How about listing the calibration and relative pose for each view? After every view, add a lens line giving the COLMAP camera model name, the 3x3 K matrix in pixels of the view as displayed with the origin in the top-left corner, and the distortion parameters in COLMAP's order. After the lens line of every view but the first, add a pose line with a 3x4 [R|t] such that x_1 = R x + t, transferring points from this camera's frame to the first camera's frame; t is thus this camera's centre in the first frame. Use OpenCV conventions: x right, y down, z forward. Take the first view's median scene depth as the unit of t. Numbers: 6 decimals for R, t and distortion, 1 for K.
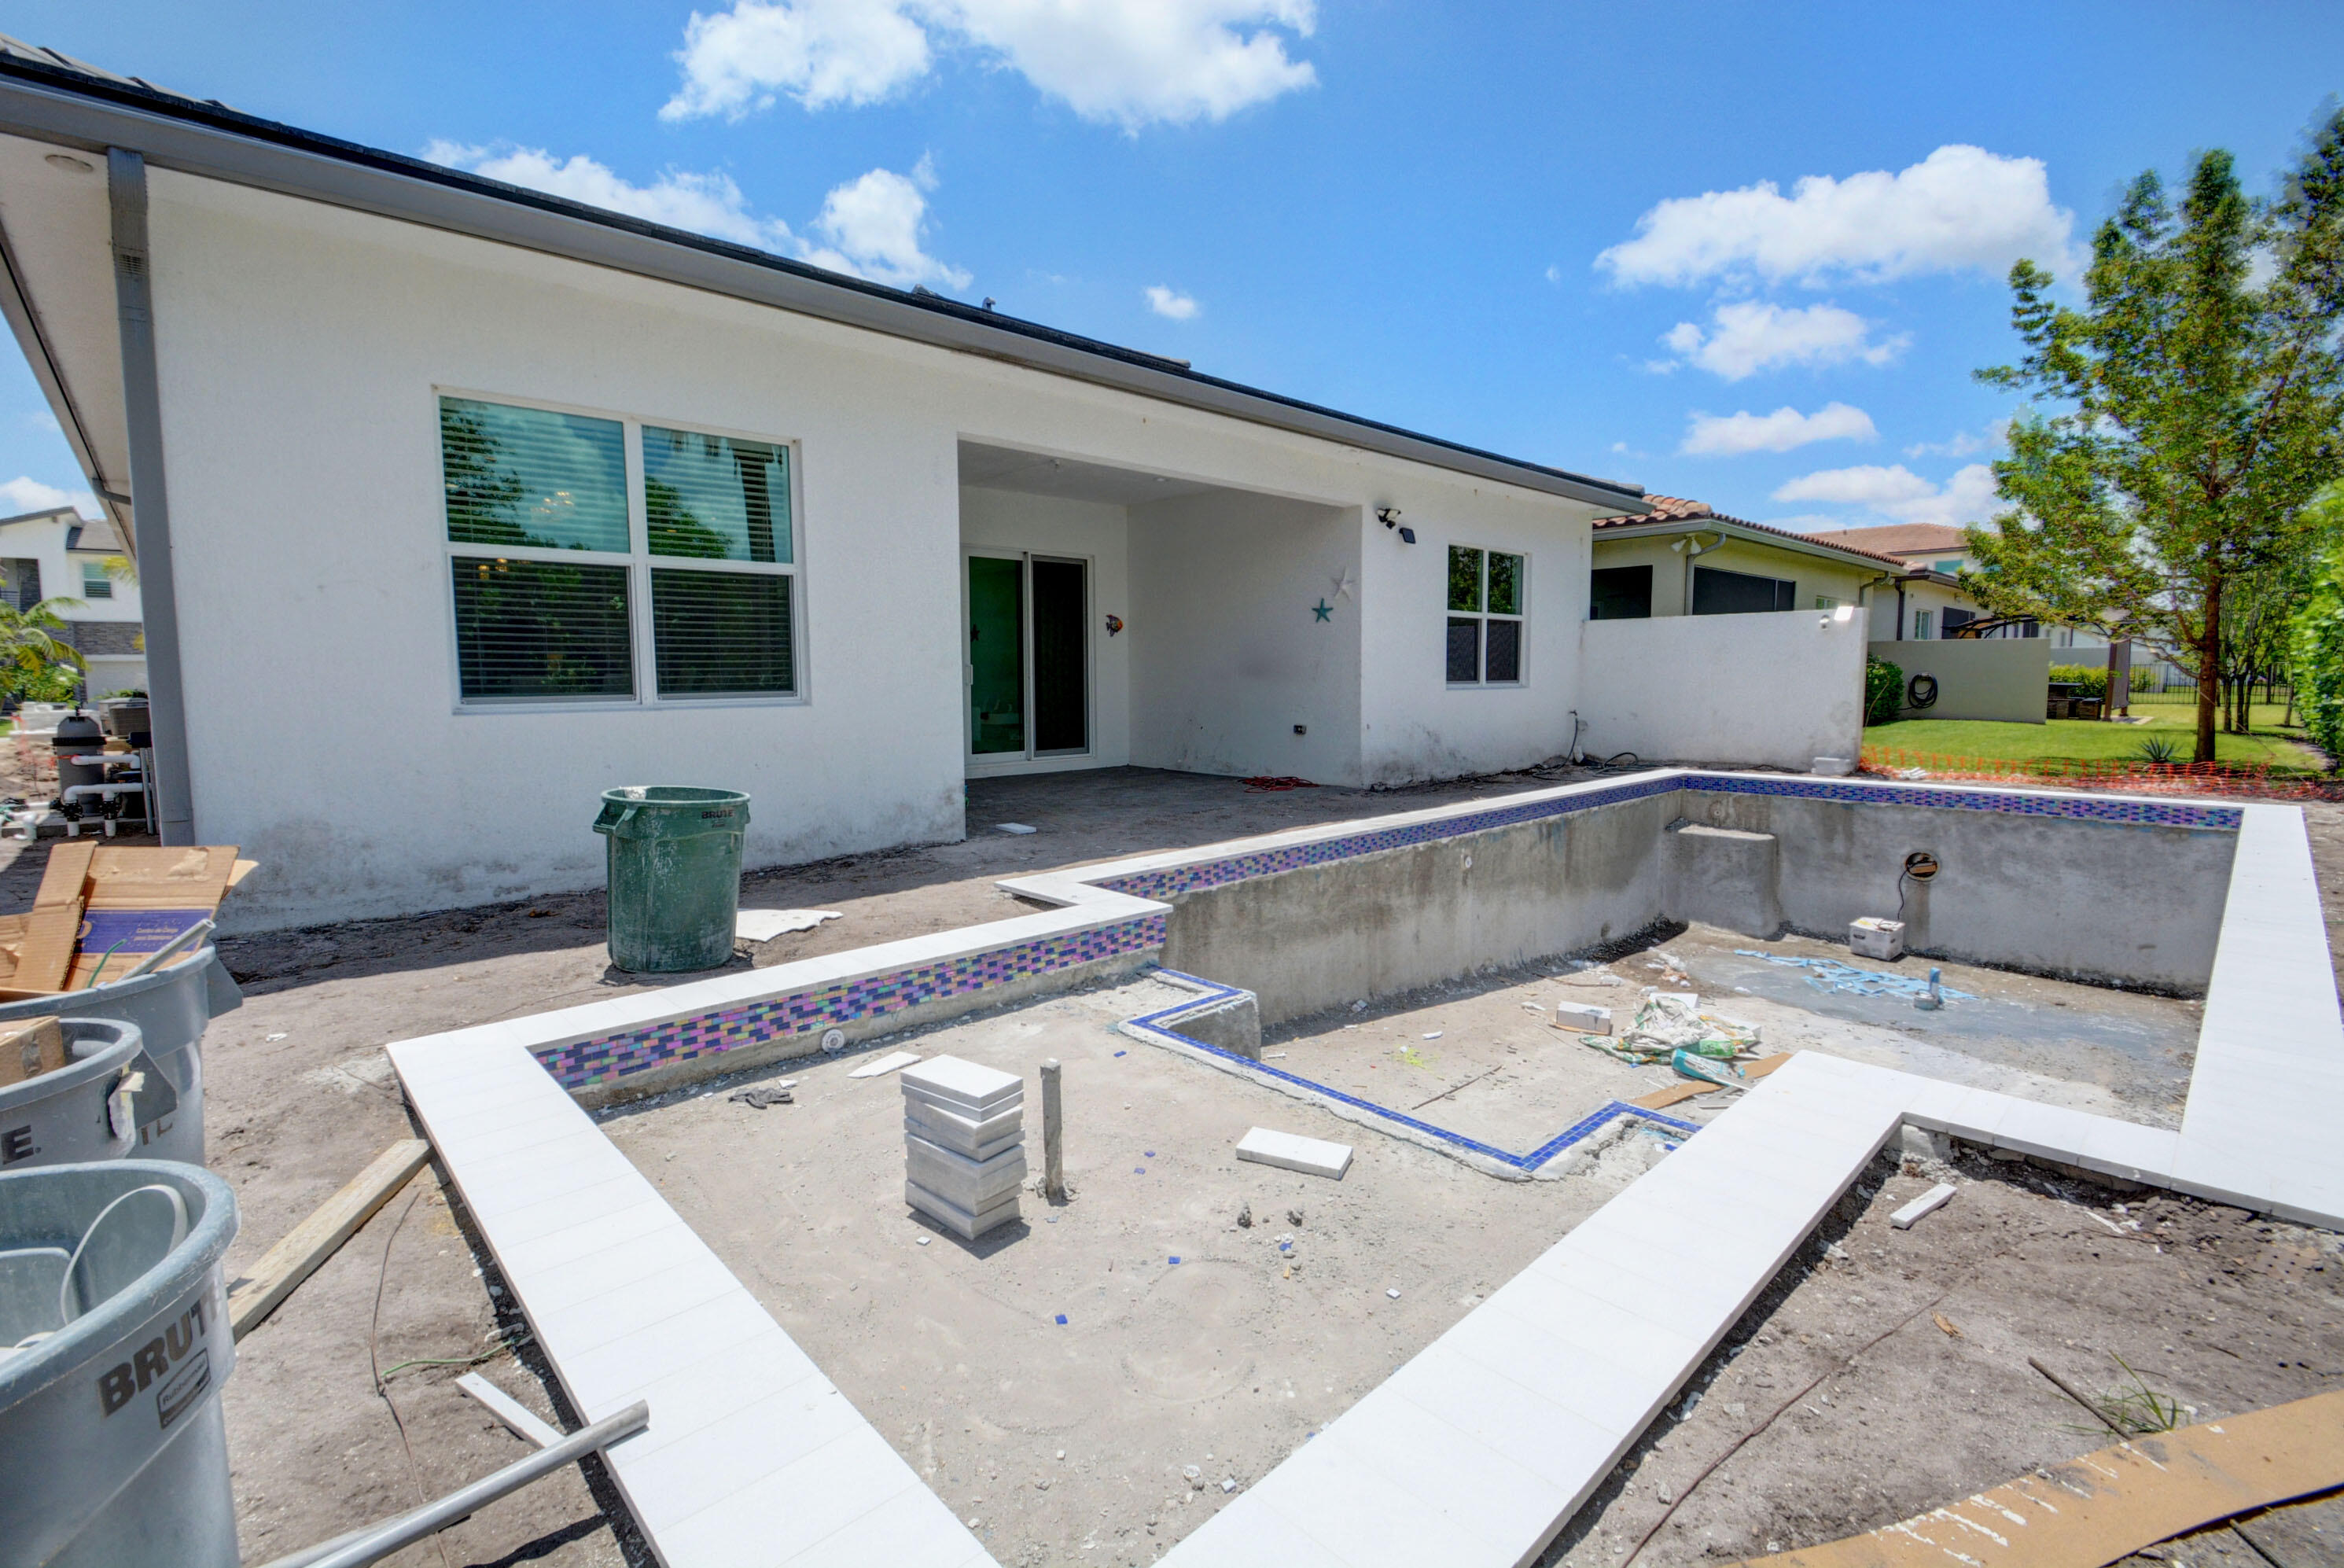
lens RADIAL K [[1034.5, 0, 1136.6], [0, 1034.5, 770.9], [0, 0, 1]] dist [0.012324, -0.016593]
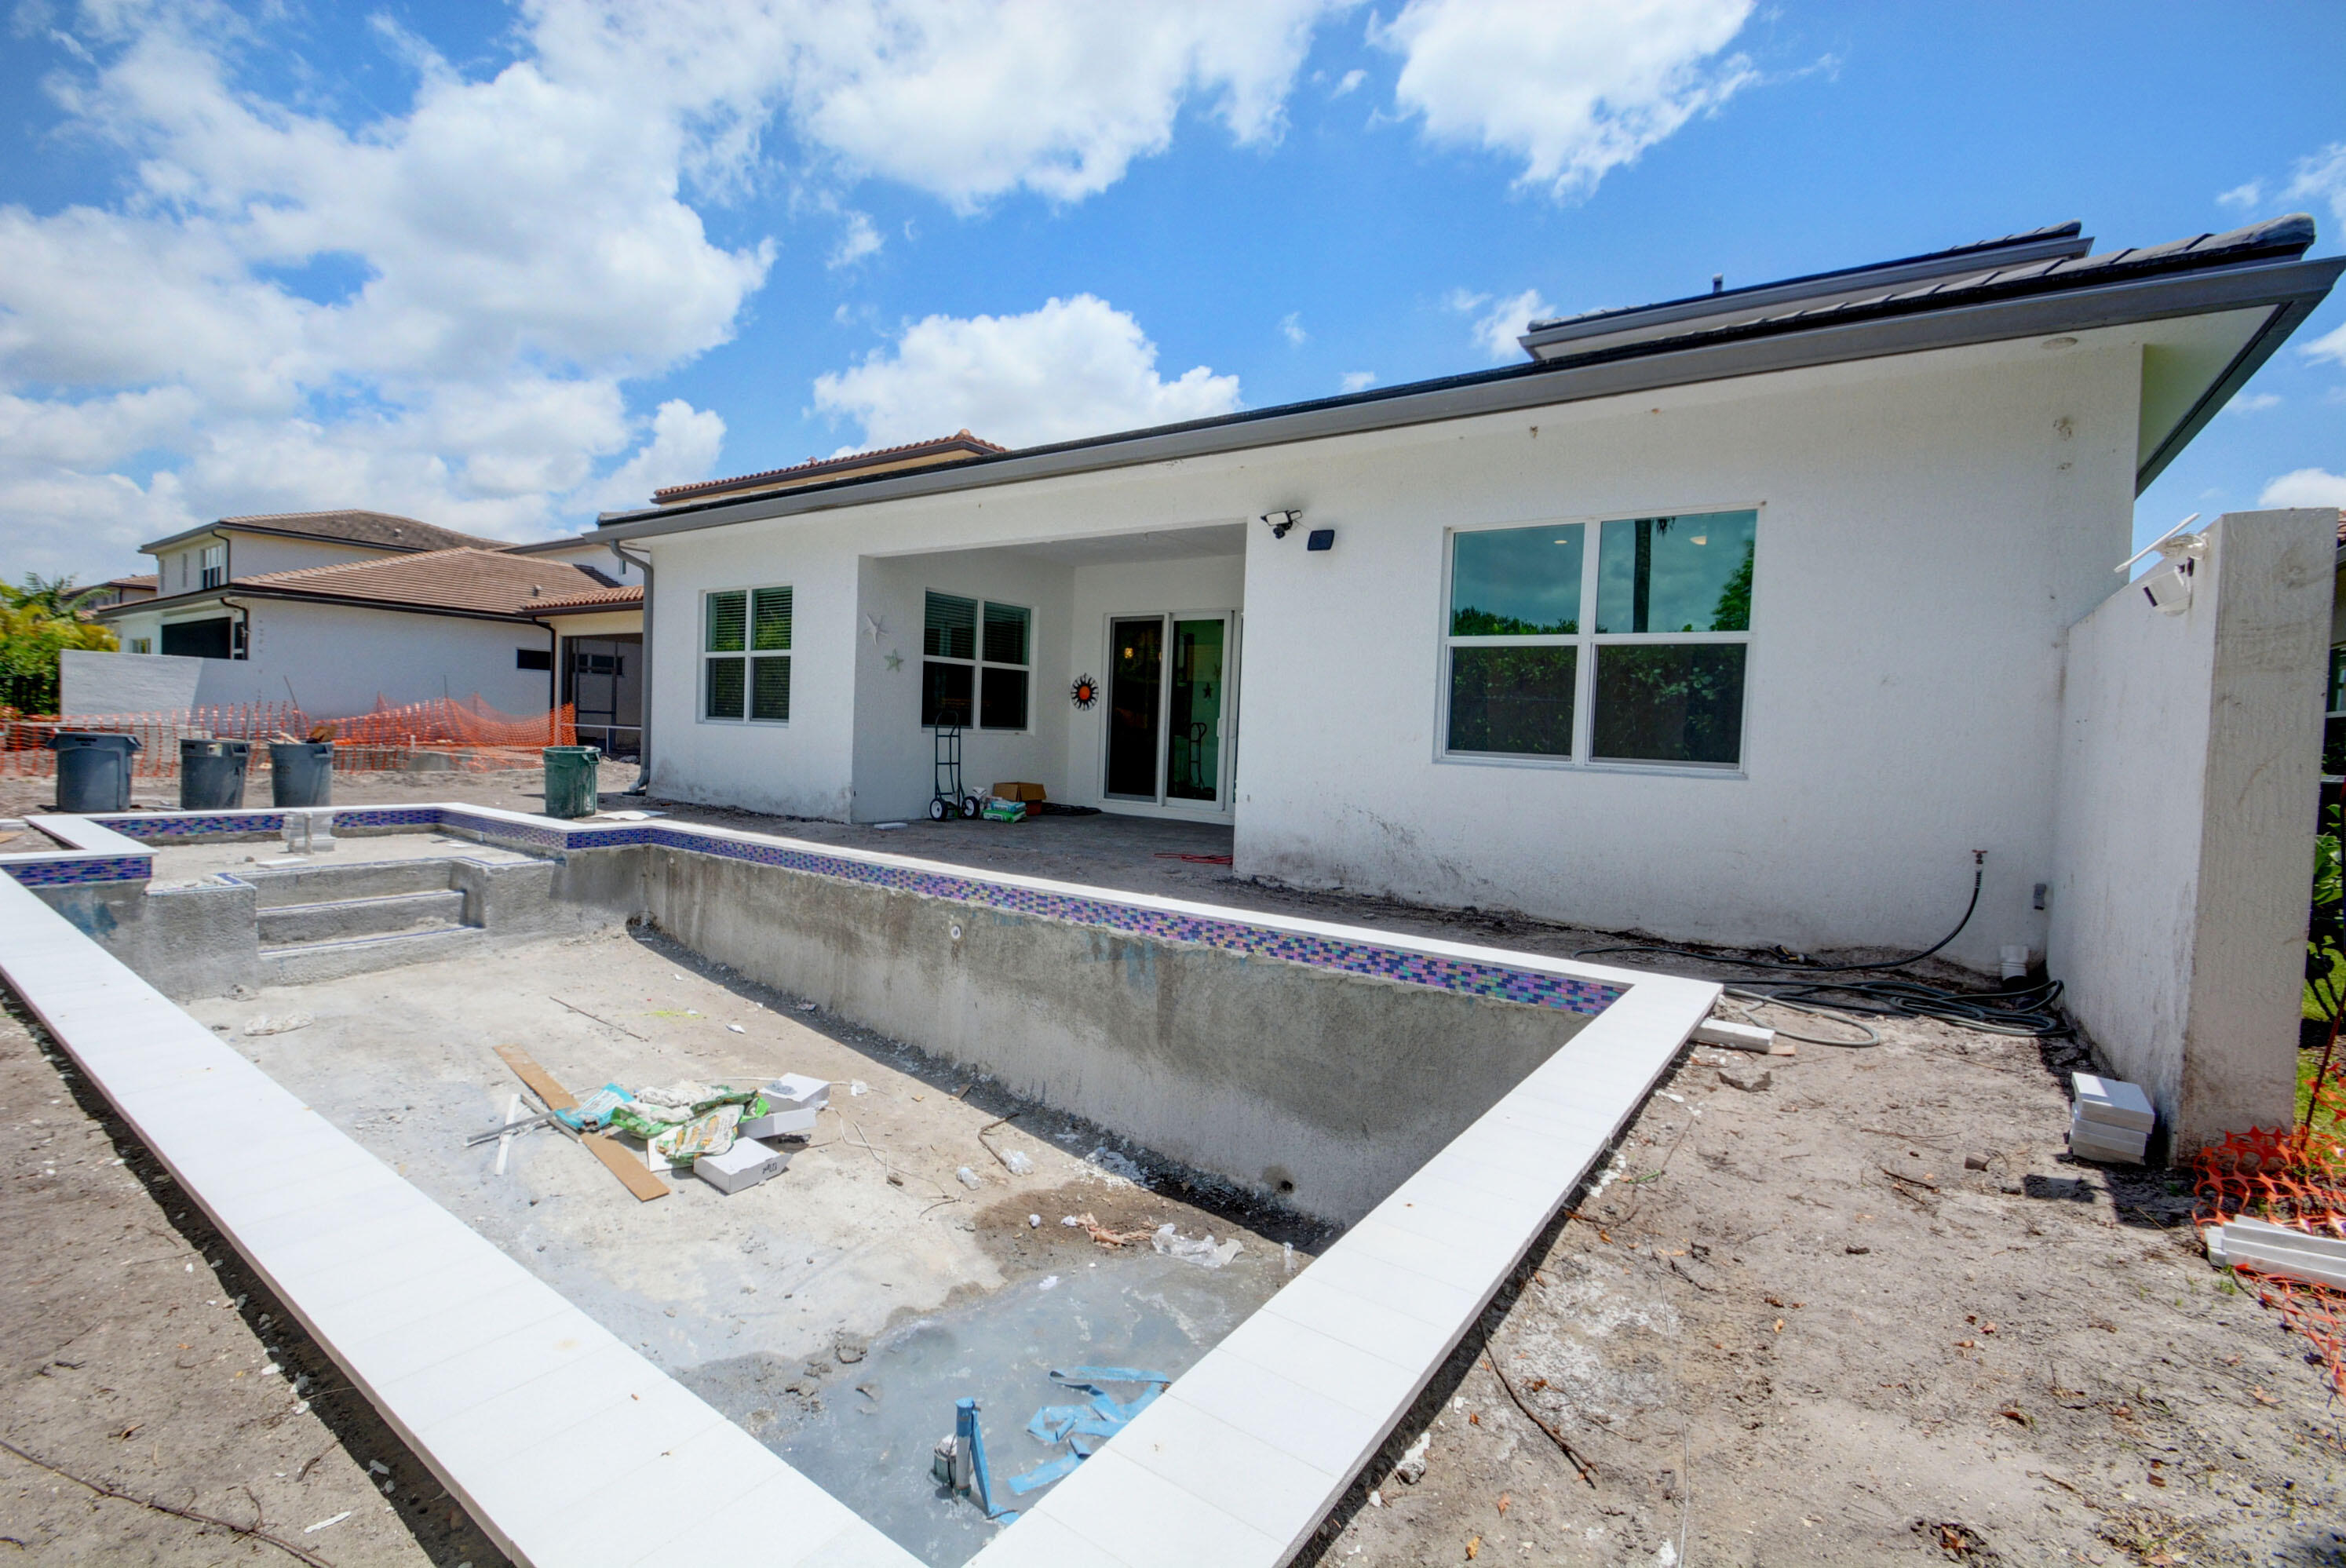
lens RADIAL K [[1035.3, 0, 1137.6], [0, 1035.3, 770.8], [0, 0, 1]] dist [0.012324, -0.016593]
pose [[0.198130, 0.057590, -0.978482, 1.181043], [-0.129148, 0.991103, 0.032182, -0.094497], [0.971630, 0.119993, 0.203805, 0.934338]]
